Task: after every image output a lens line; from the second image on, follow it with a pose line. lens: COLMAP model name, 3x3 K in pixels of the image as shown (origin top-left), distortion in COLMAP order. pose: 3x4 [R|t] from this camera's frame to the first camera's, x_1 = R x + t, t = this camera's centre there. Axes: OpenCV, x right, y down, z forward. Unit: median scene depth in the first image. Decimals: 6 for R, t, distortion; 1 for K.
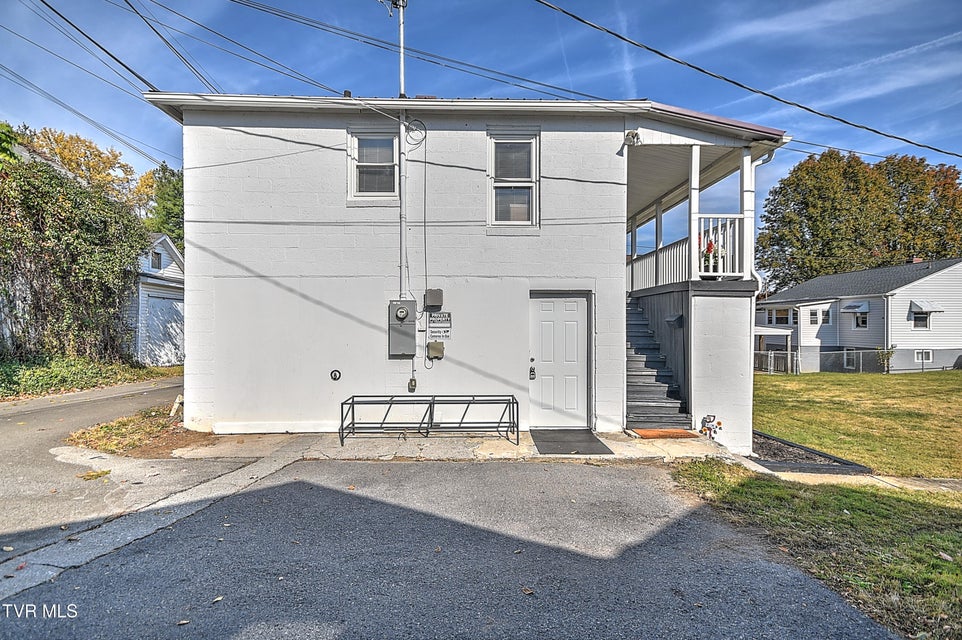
lens RADIAL K [[471.7, 0, 480.8], [0, 471.7, 316.7], [0, 0, 1]] dist [0.016472, -0.001609]
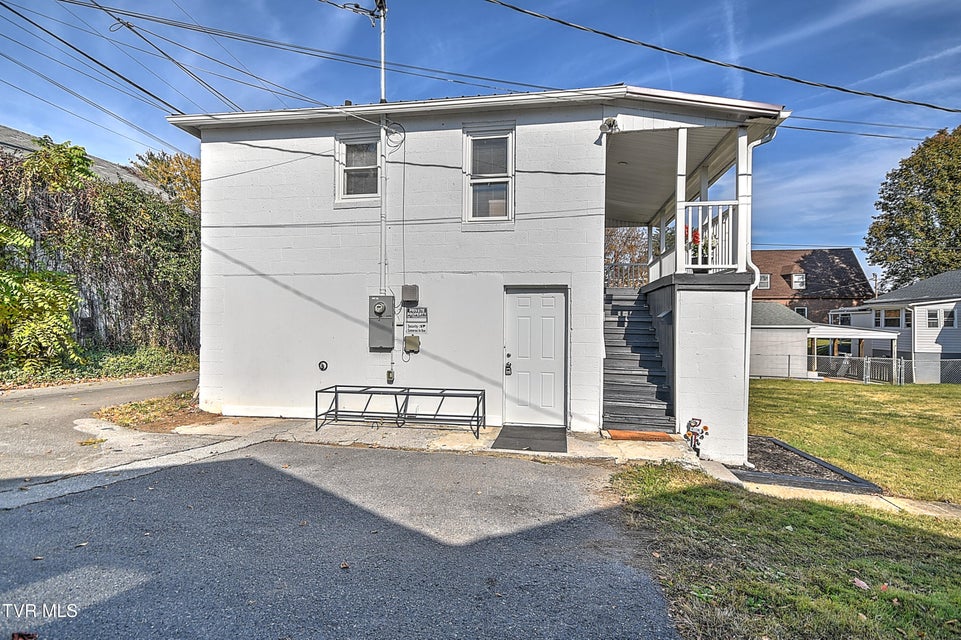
lens RADIAL K [[471.2, 0, 478.3], [0, 471.2, 317.5], [0, 0, 1]] dist [0.016472, -0.001609]
pose [[0.982236, 0.004795, -0.187589, 0.239255], [-0.004922, 0.999988, -0.000210, 0.012157], [0.187586, 0.001130, 0.982248, 0.010849]]
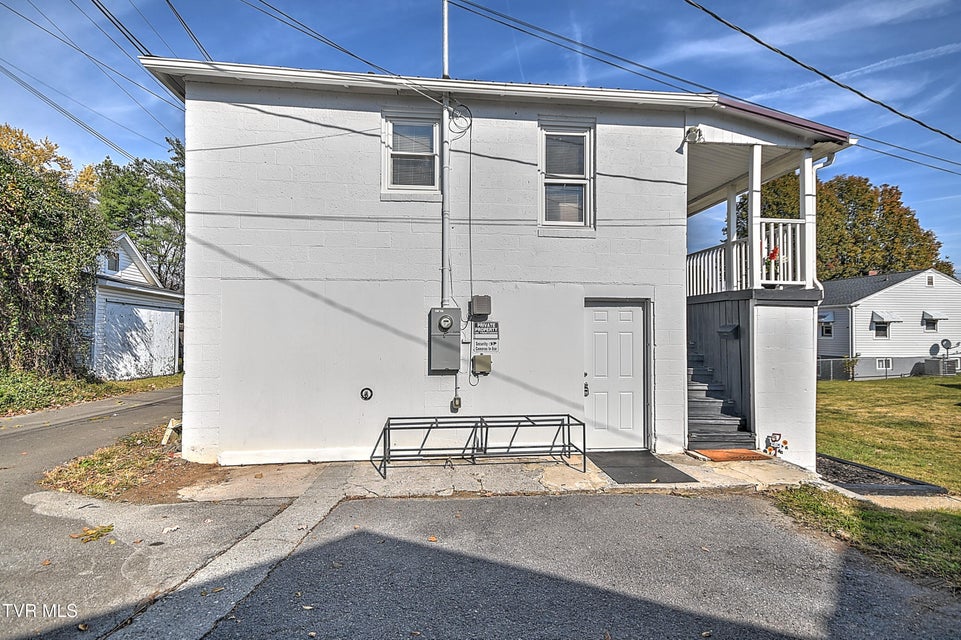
lens RADIAL K [[471.2, 0, 480.2], [0, 471.2, 316.4], [0, 0, 1]] dist [0.016472, -0.001609]
pose [[0.996217, 0.005176, 0.086745, -0.175072], [-0.003708, 0.999847, -0.017069, -0.004190], [-0.086820, 0.016683, 0.996084, 0.118858]]
